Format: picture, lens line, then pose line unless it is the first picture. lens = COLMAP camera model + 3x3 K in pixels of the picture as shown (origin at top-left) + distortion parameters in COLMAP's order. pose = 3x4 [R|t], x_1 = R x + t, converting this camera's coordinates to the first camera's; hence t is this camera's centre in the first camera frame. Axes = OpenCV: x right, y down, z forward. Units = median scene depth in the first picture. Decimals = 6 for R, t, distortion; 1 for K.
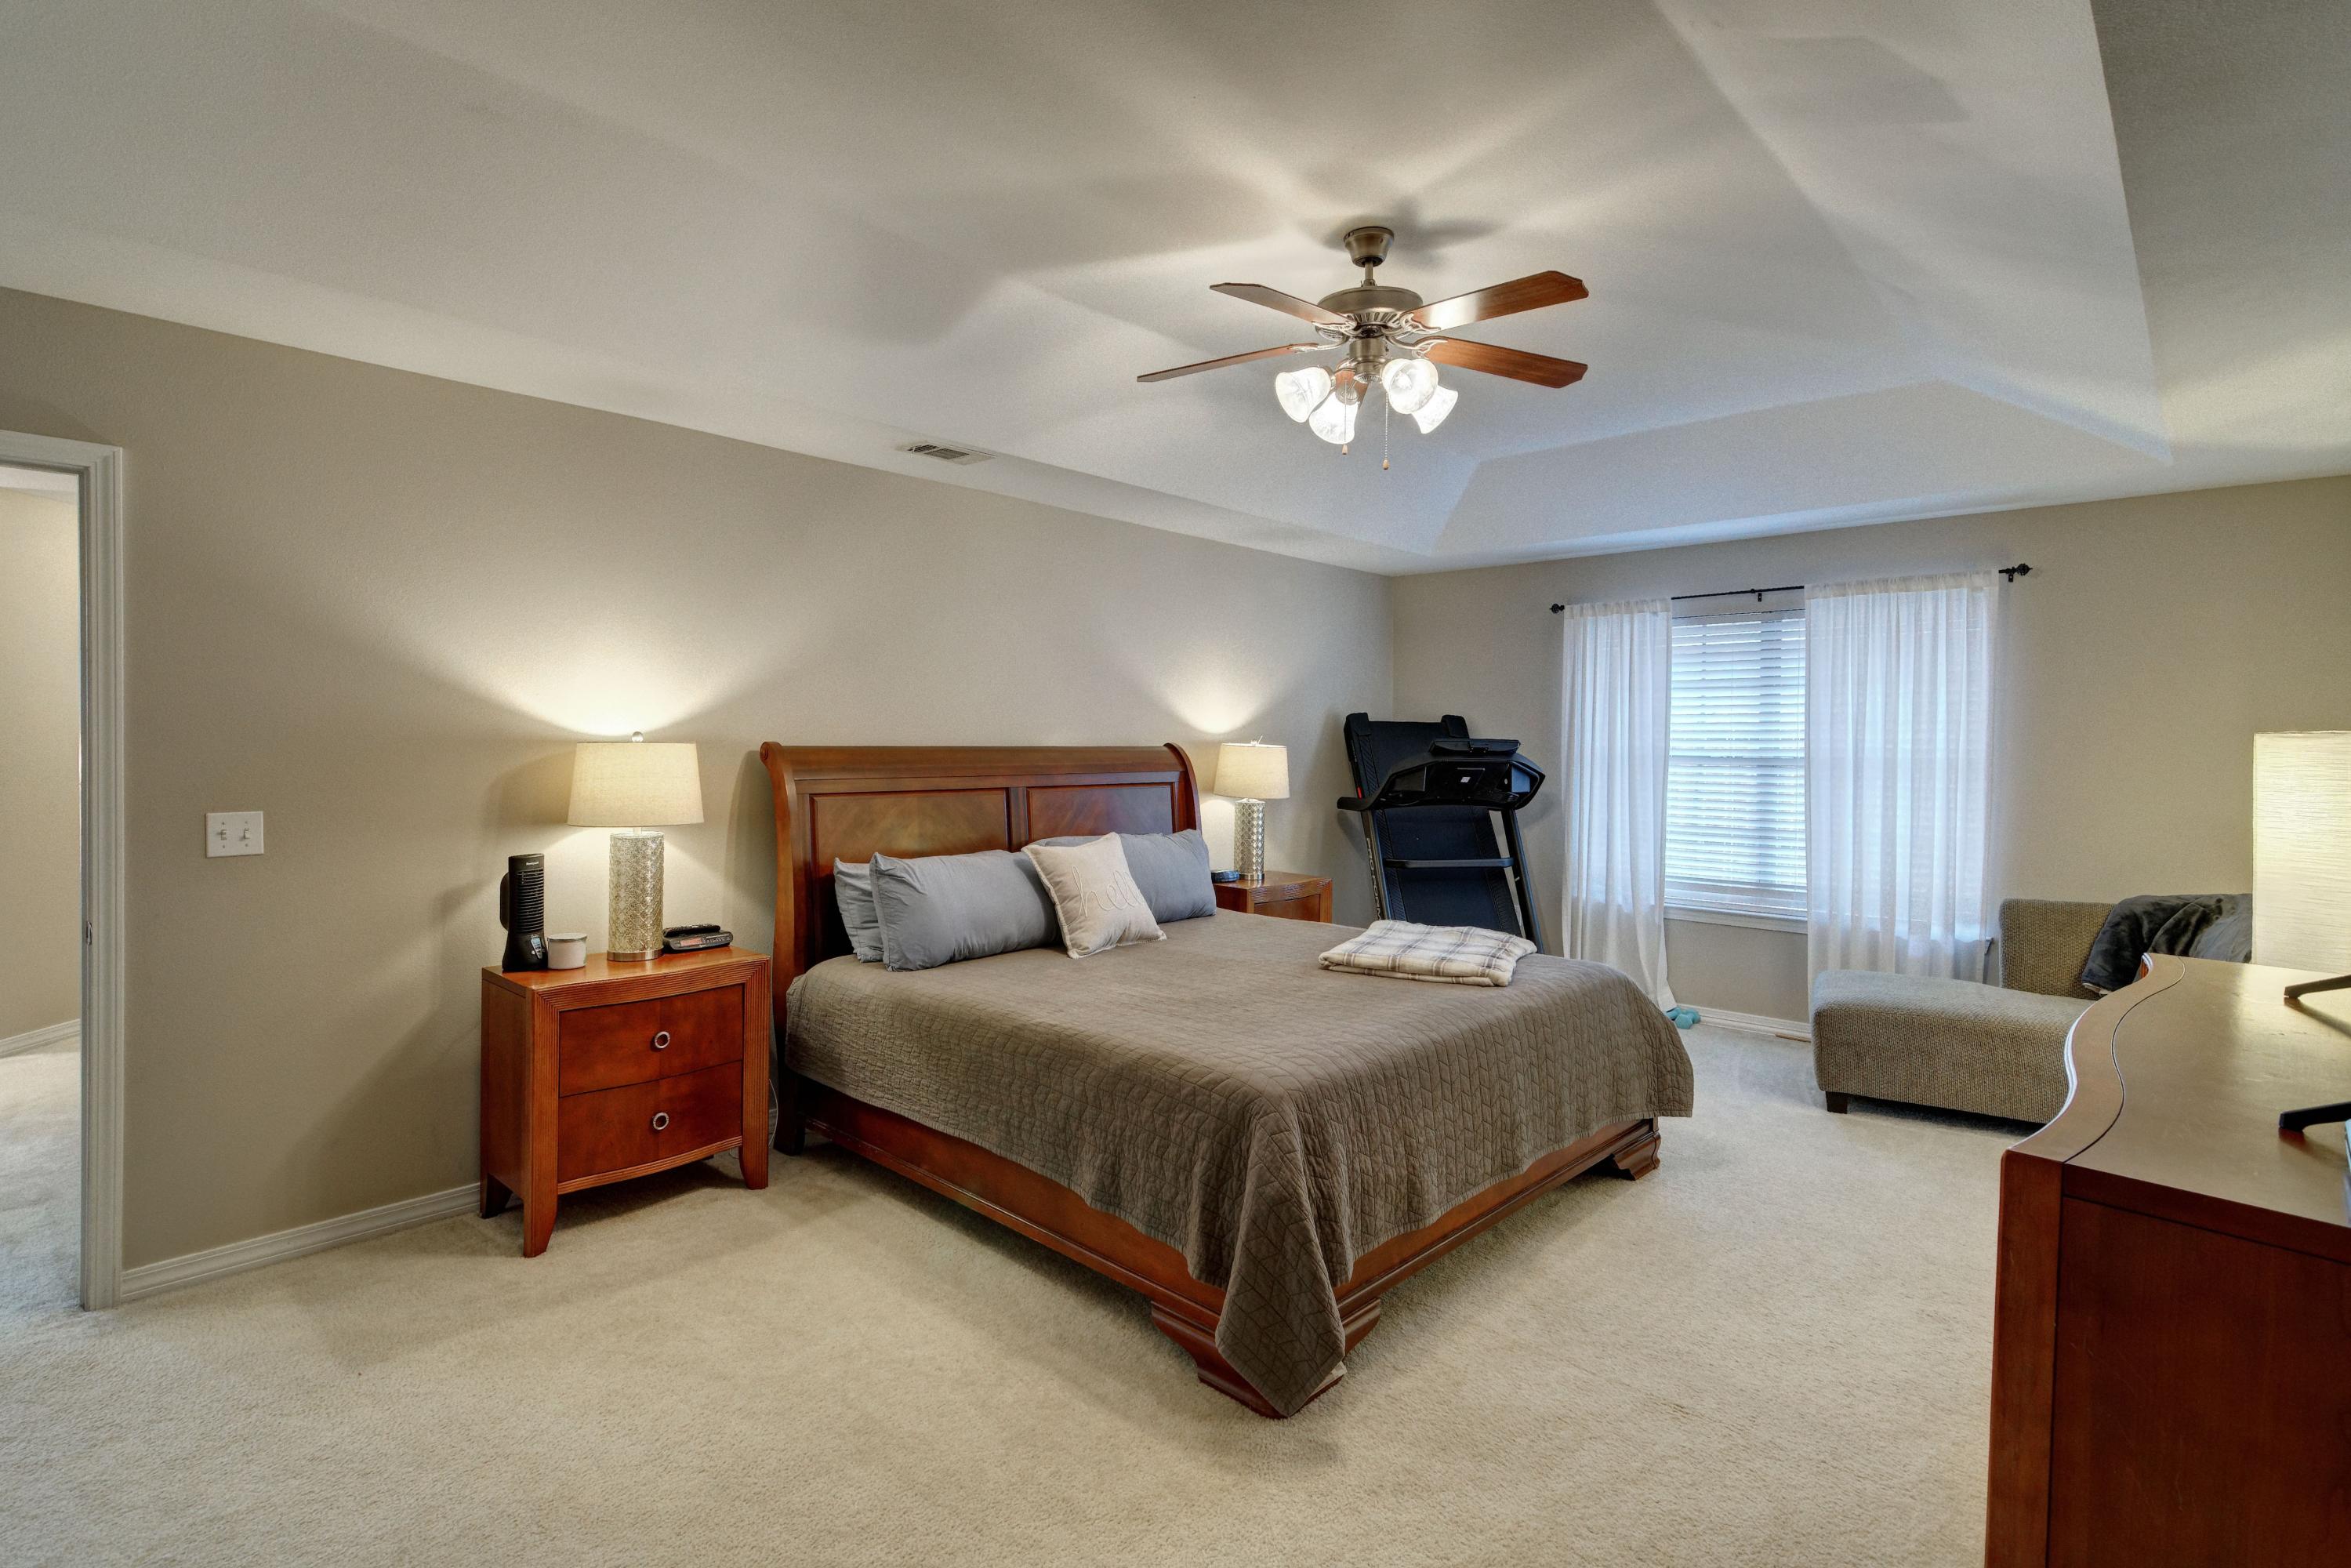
lens RADIAL K [[1151.5, 0, 1181.4], [0, 1151.5, 763.6], [0, 0, 1]] dist [0.010935, -0.002089]
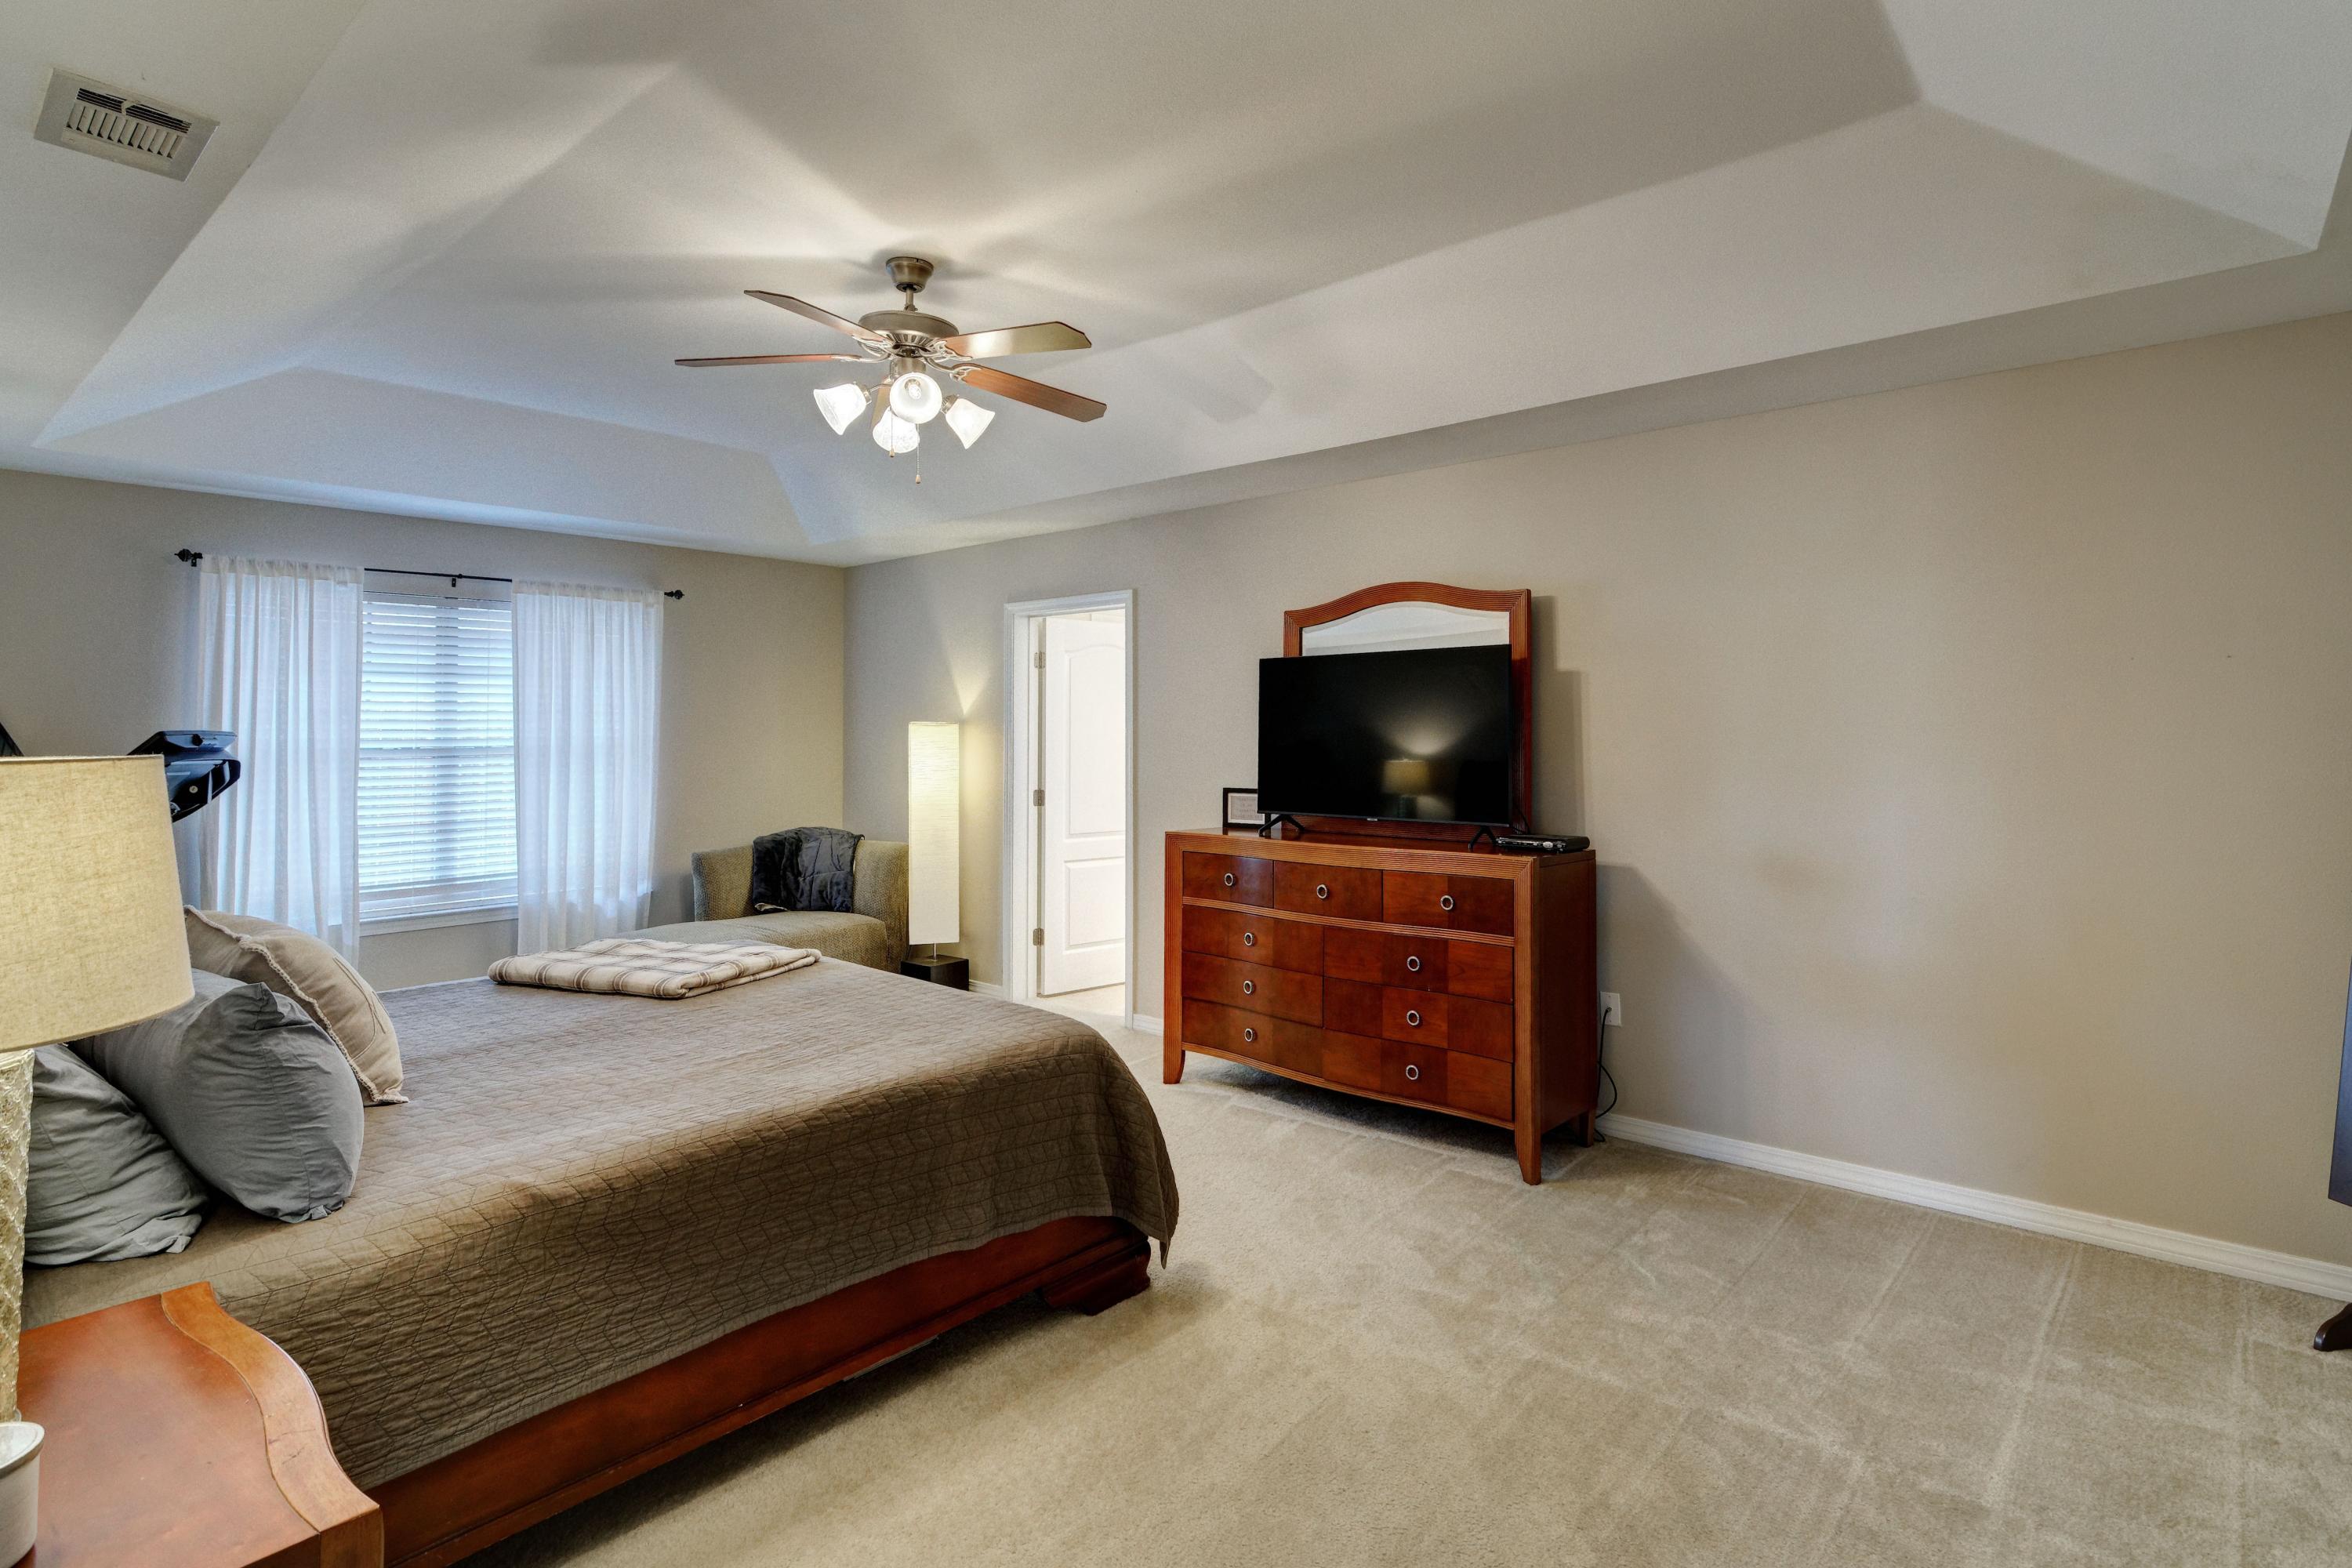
lens RADIAL K [[1151.9, 0, 1200.1], [0, 1151.9, 707.5], [0, 0, 1]] dist [0.010935, -0.002089]
pose [[-0.042363, 0.012267, 0.999027, -0.494981], [0.023274, 0.999665, -0.011288, -0.013699], [-0.998831, 0.022773, -0.042634, 0.420935]]
